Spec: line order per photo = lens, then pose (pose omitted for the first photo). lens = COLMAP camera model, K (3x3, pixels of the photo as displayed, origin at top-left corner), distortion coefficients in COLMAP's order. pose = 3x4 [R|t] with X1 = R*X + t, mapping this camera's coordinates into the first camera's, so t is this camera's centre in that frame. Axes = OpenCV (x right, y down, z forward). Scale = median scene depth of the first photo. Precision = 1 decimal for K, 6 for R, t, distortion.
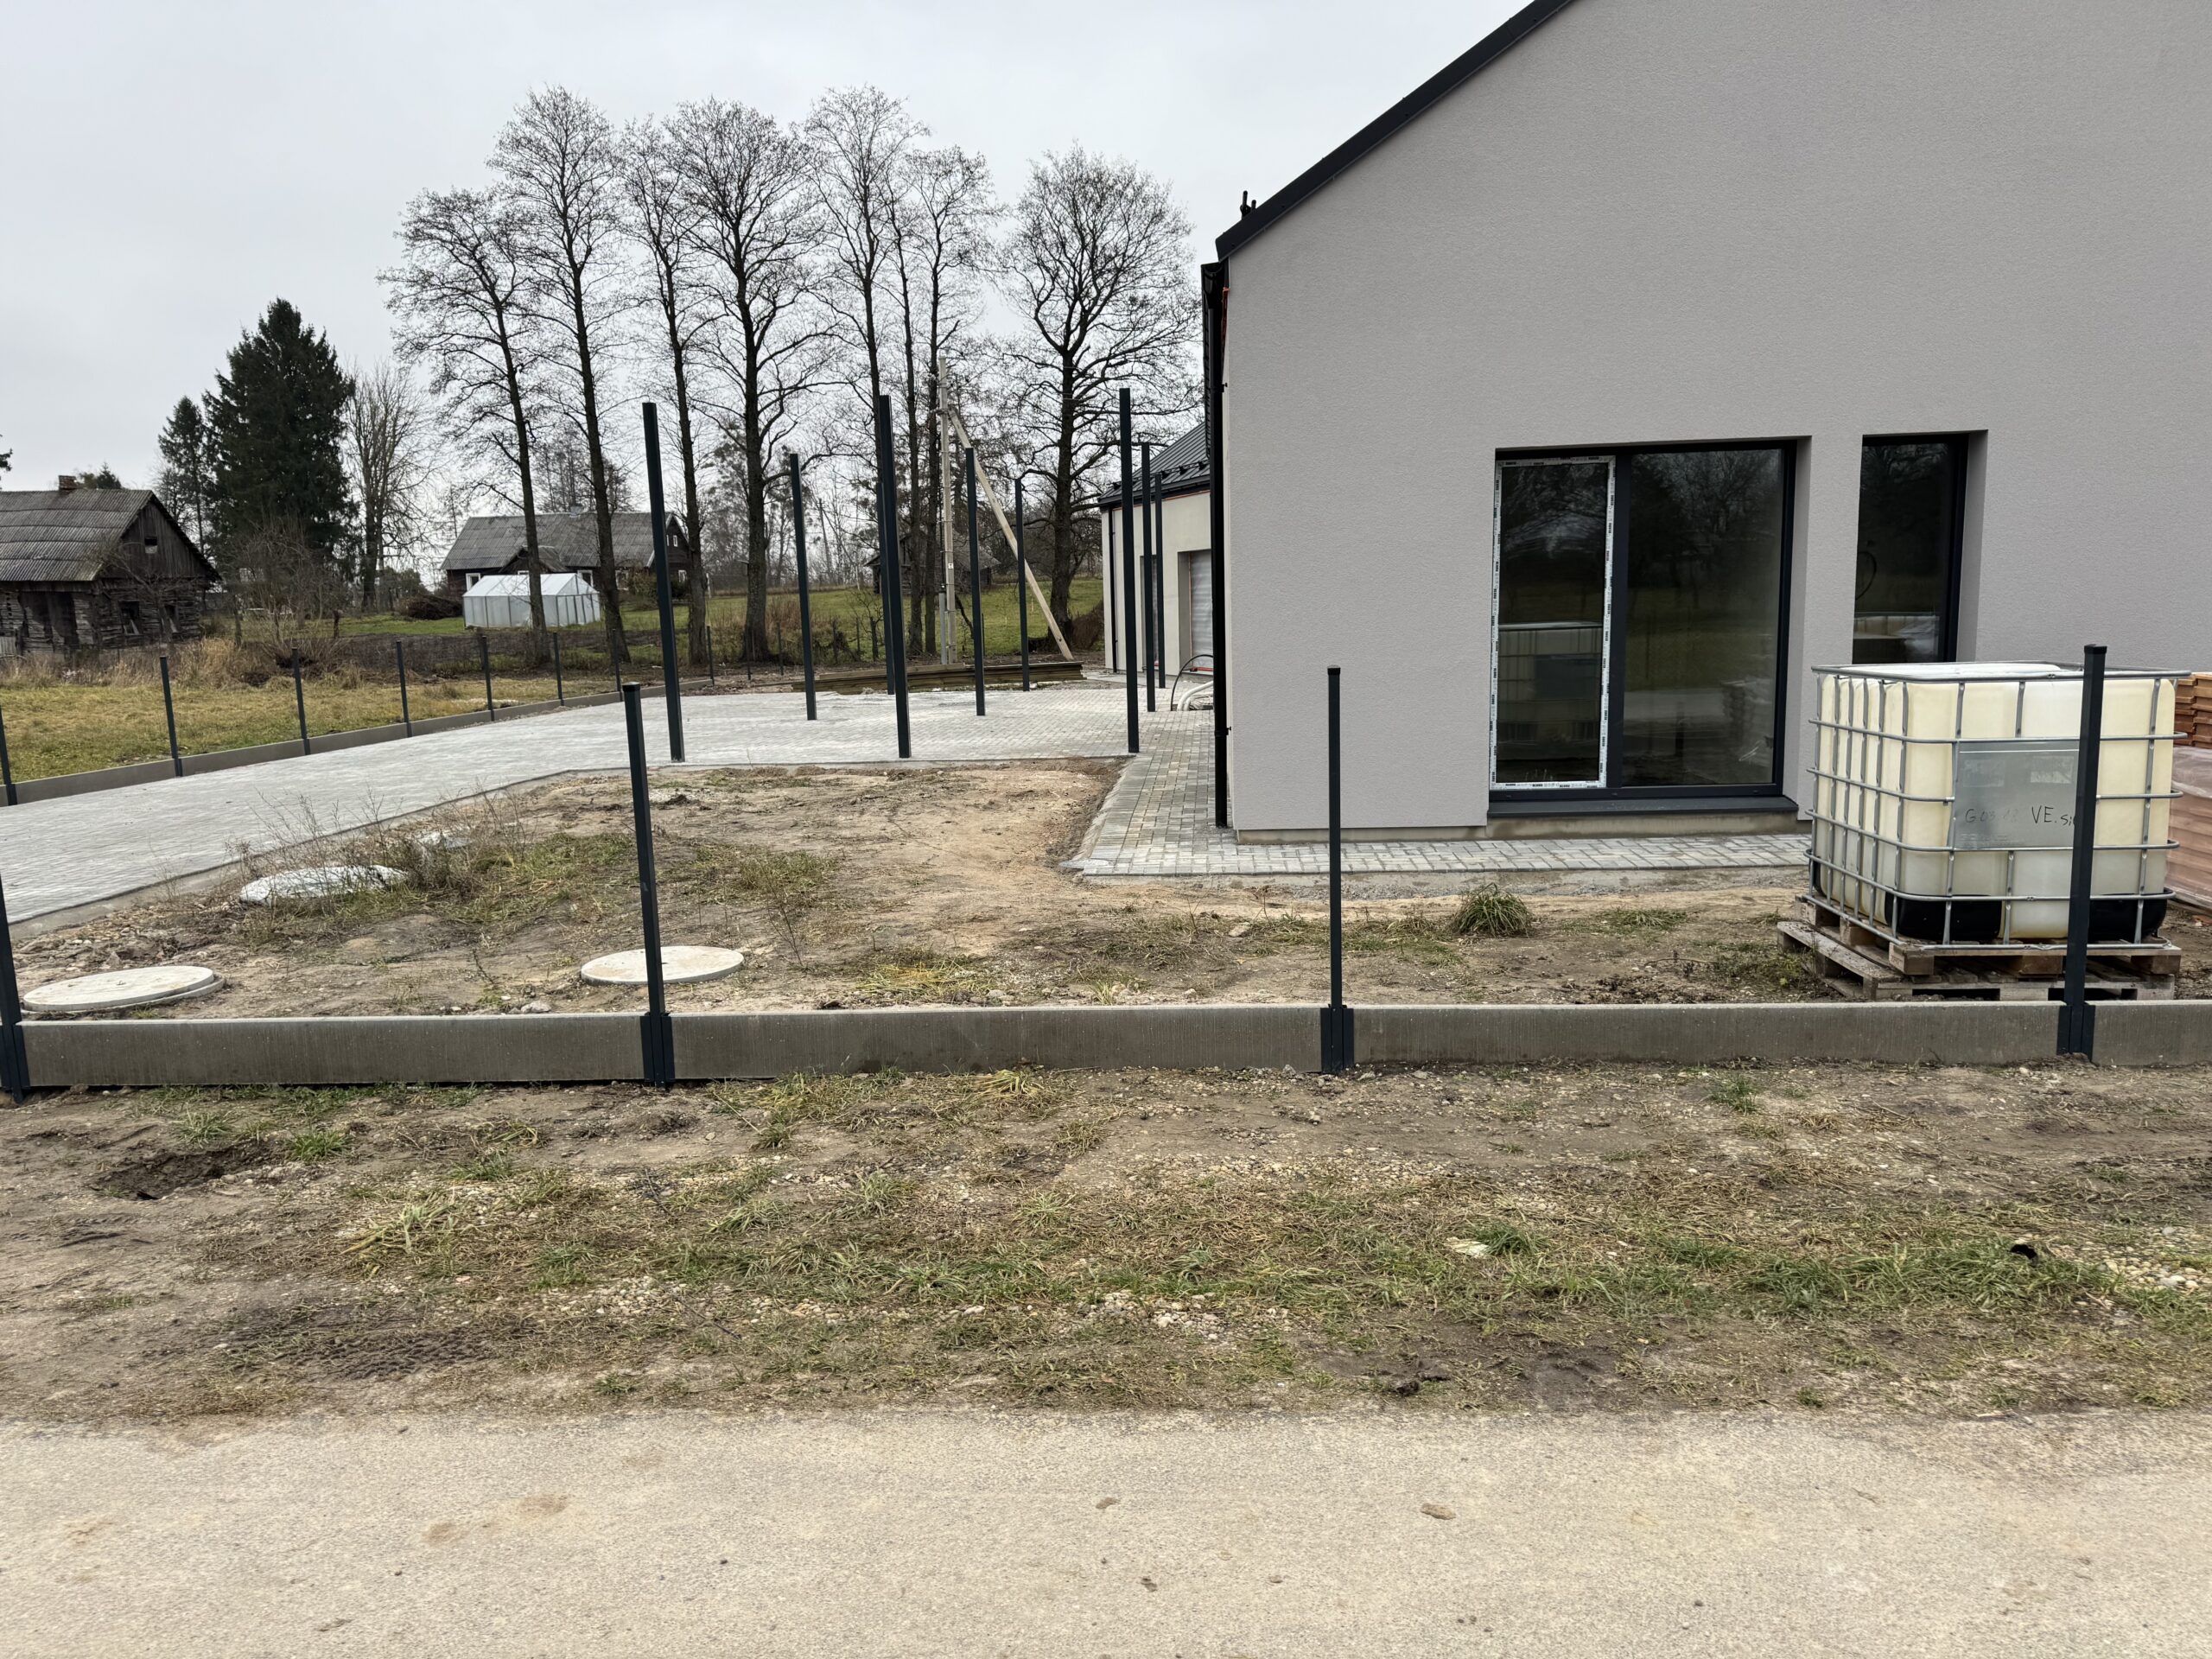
lens RADIAL K [[1640.2, 0, 1070.7], [0, 1640.2, 917.4], [0, 0, 1]] dist [0.144900, -0.342059]
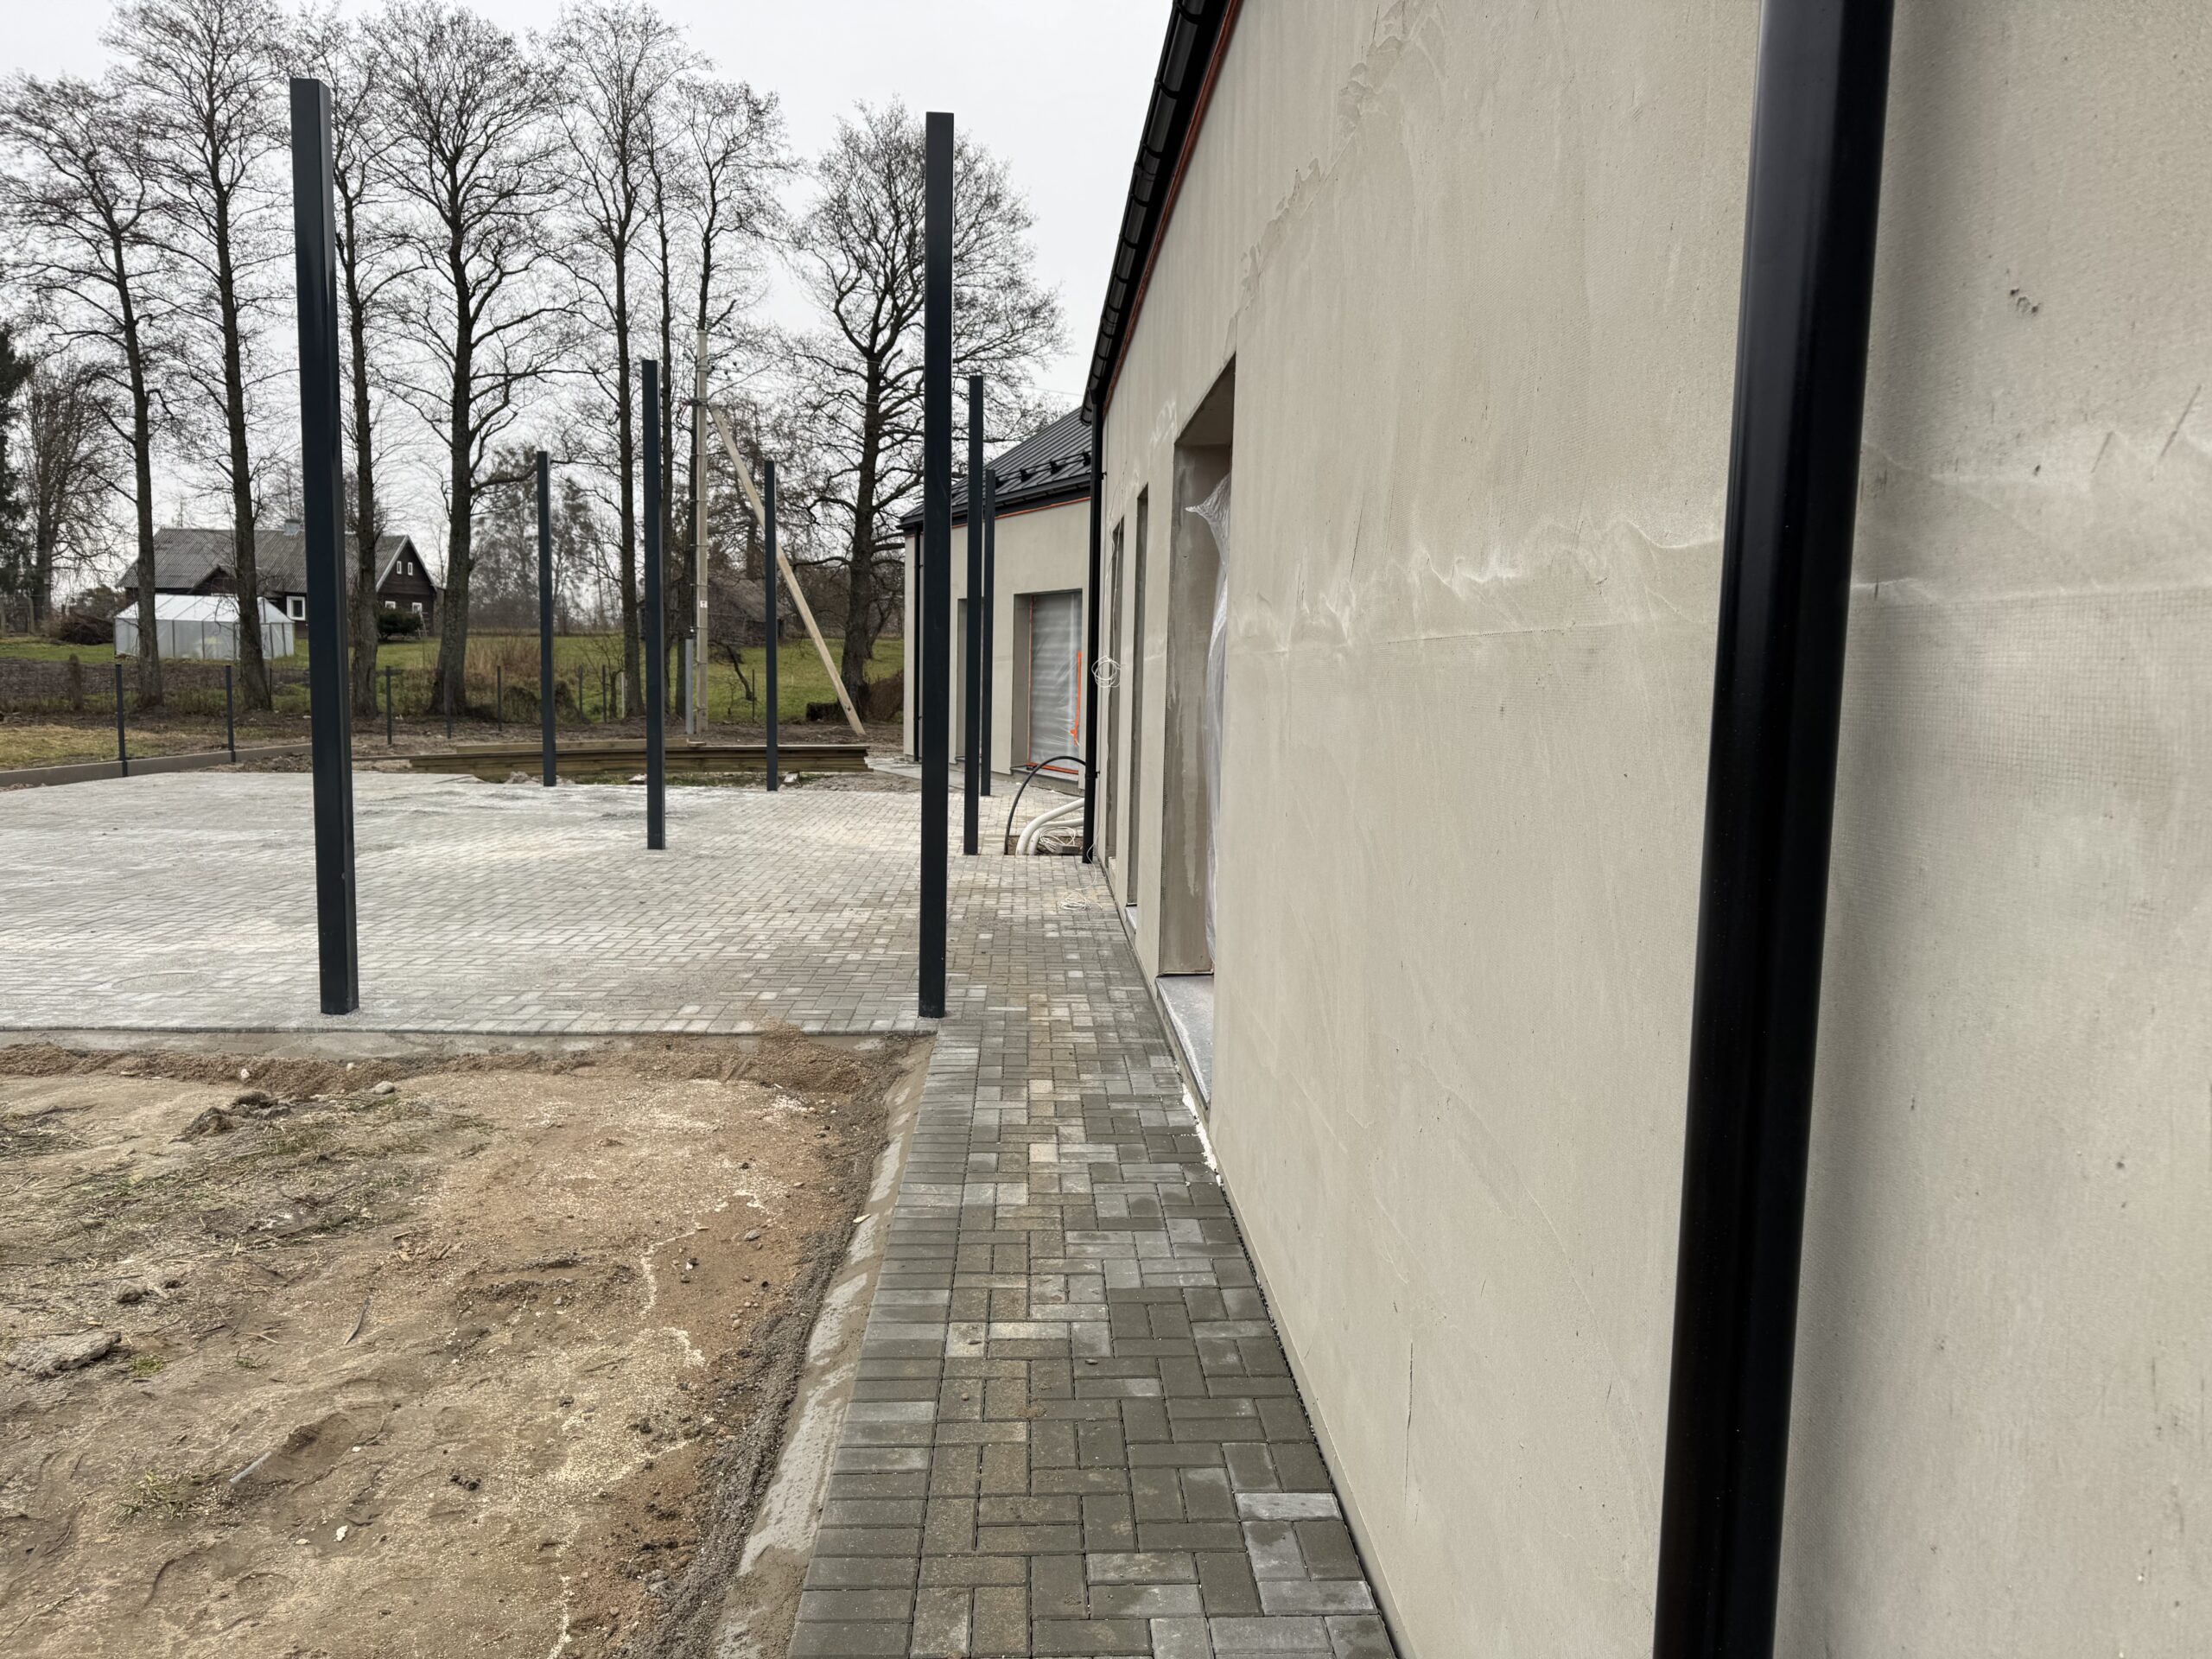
lens RADIAL K [[1507.8, 0, 1019.7], [0, 1507.8, 831.4], [0, 0, 1]] dist [0.116229, -0.147726]
pose [[0.994962, 0.042293, 0.090896, 0.010876], [-0.034577, 0.995794, -0.084843, -0.051875], [-0.094101, 0.081272, 0.992240, 0.284131]]
